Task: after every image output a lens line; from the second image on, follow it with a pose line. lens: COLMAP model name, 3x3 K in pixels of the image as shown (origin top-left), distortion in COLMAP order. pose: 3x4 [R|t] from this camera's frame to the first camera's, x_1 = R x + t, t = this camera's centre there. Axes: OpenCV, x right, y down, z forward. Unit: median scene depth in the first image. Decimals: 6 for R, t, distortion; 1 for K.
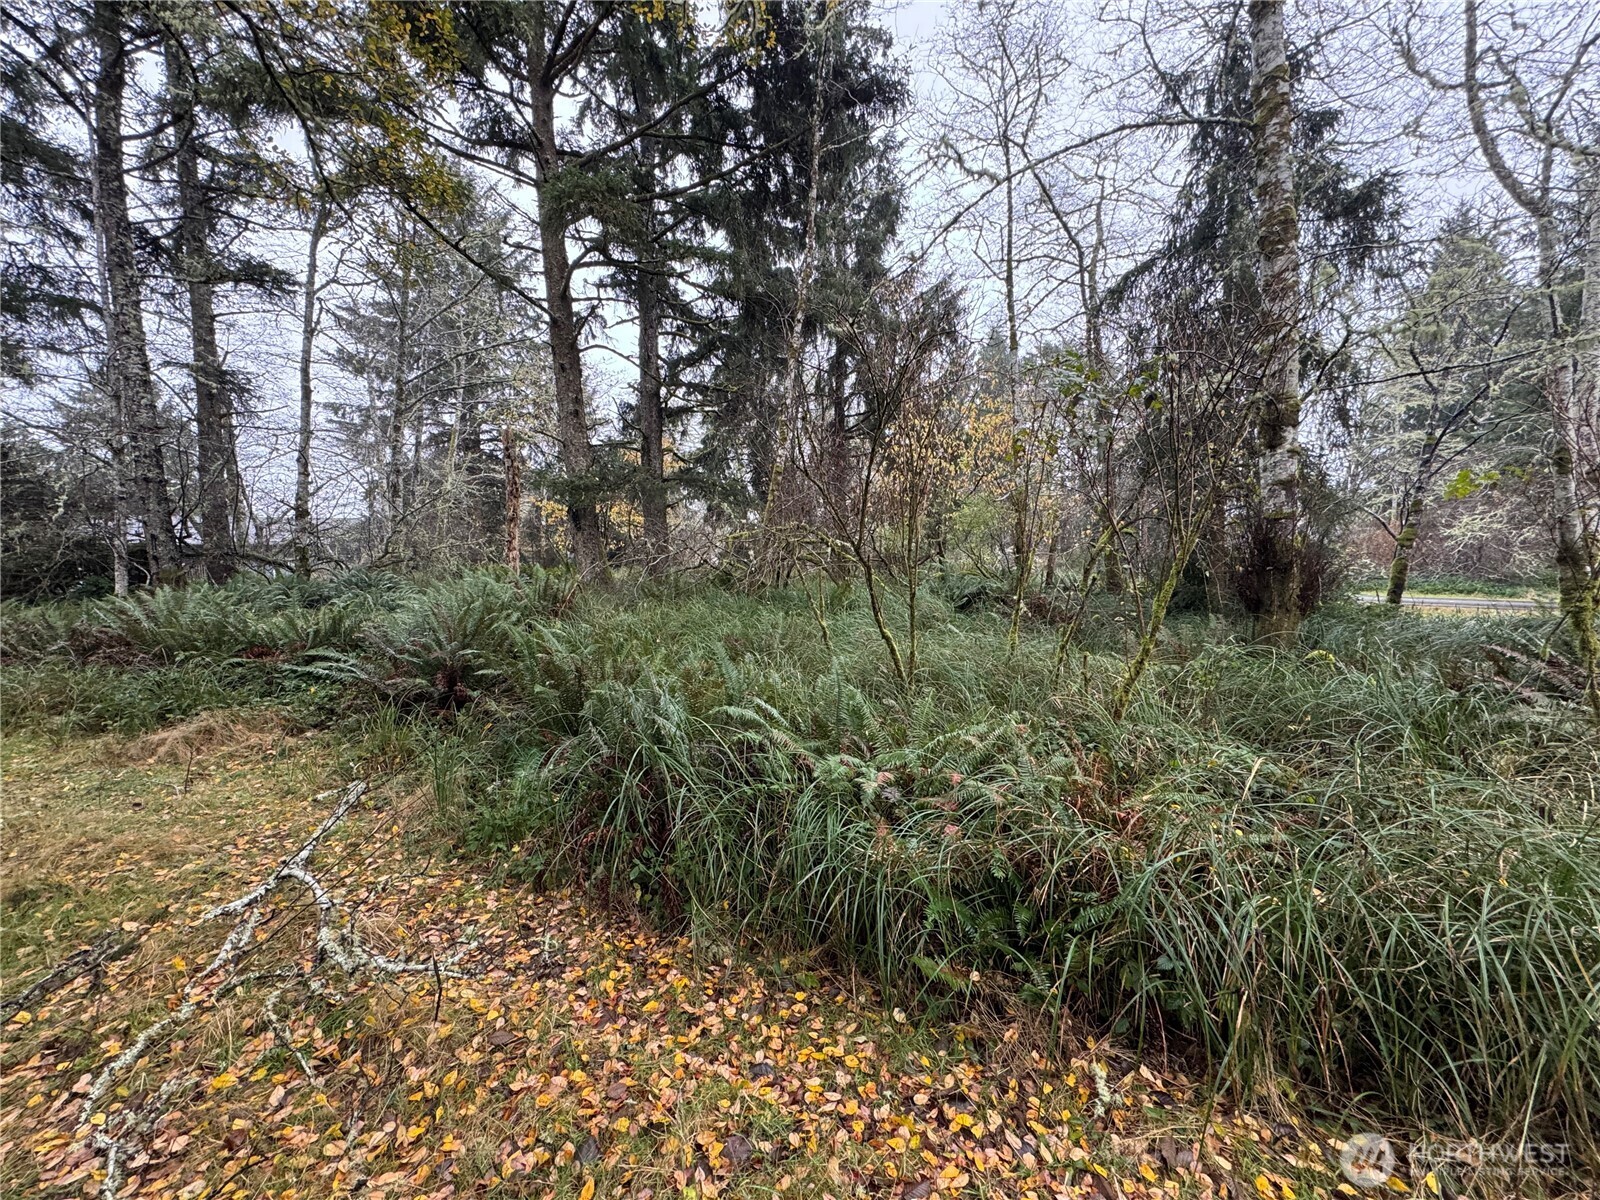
lens RADIAL K [[637.1, 0, 800.0], [0, 637.1, 600.0], [0, 0, 1]] dist [0.000846, 0.000187]
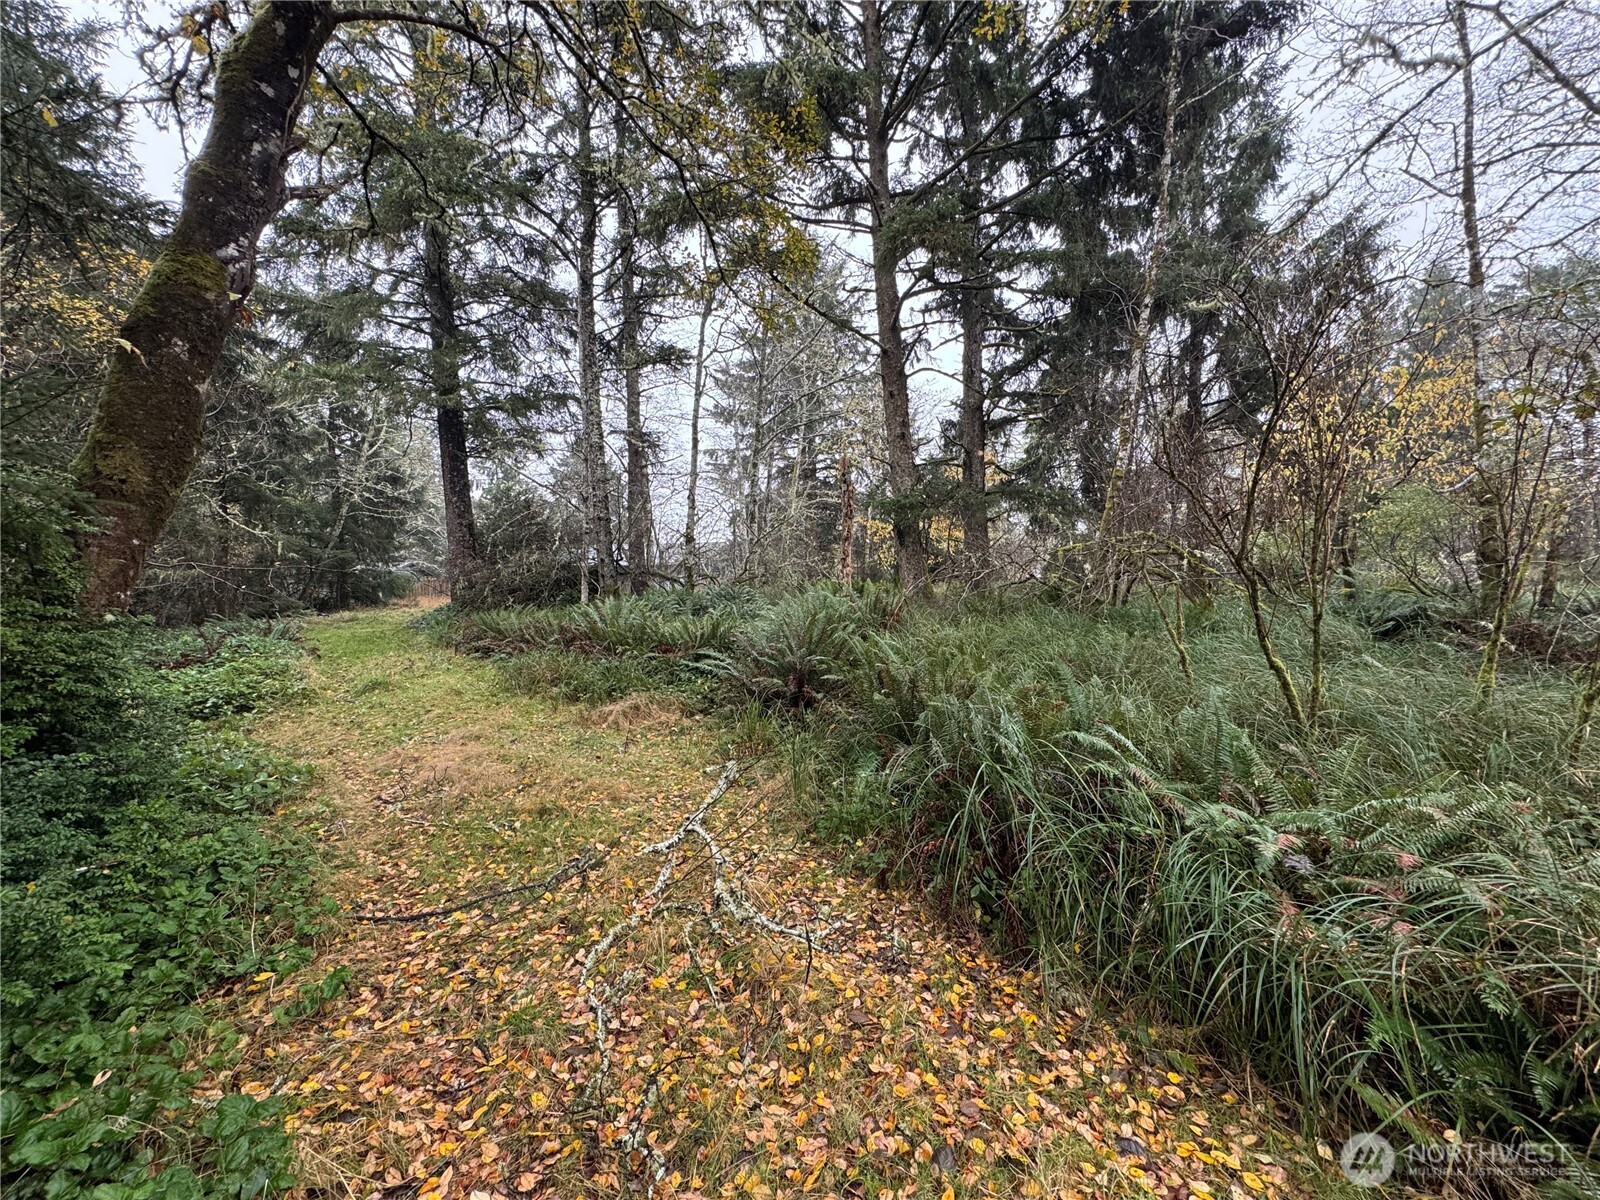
lens RADIAL K [[637.1, 0, 800.0], [0, 637.1, 600.0], [0, 0, 1]] dist [0.000846, 0.000187]
pose [[0.885158, 0.011808, -0.465141, -0.010960], [-0.022467, 0.999597, -0.017378, -0.000174], [0.464748, 0.025832, 0.885066, -0.004067]]
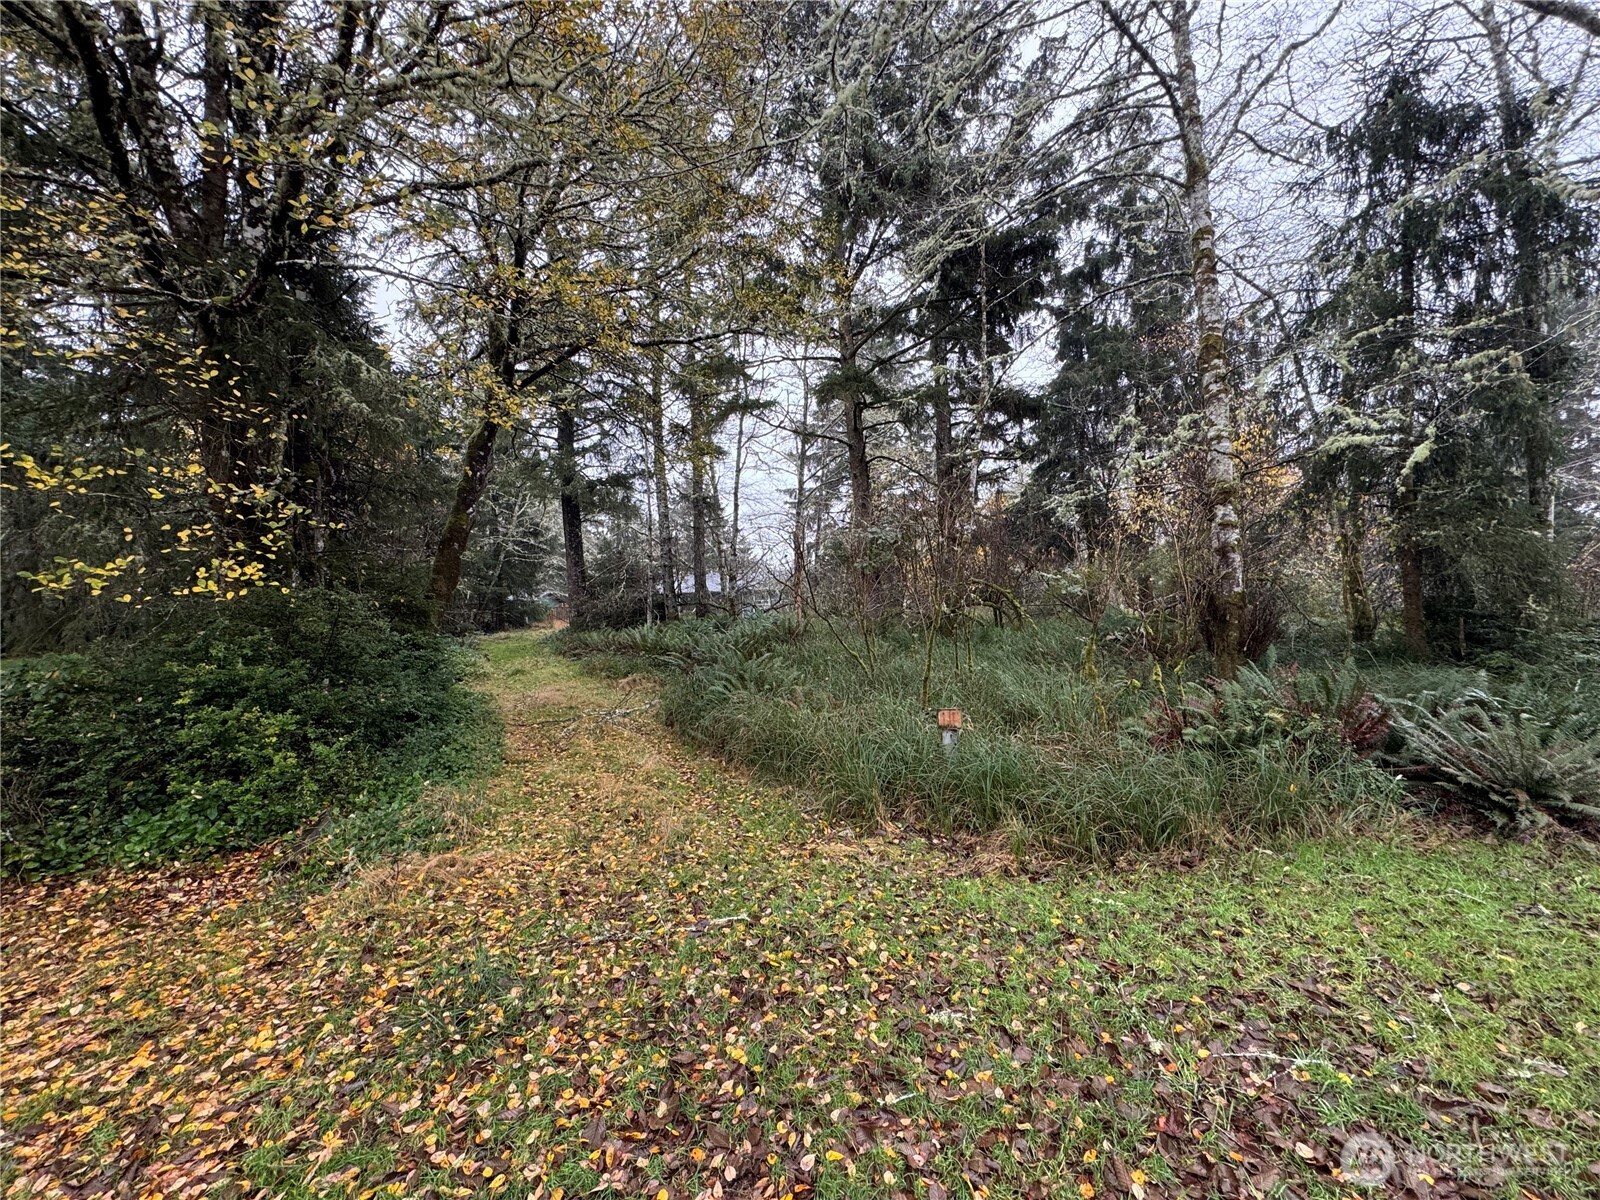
lens RADIAL K [[637.1, 0, 800.0], [0, 637.1, 600.0], [0, 0, 1]] dist [0.000846, 0.000187]
pose [[0.786624, -0.011312, -0.617329, 0.586317], [-0.019919, 0.998847, -0.043684, -0.011305], [0.617112, 0.046660, 0.785491, -0.311165]]
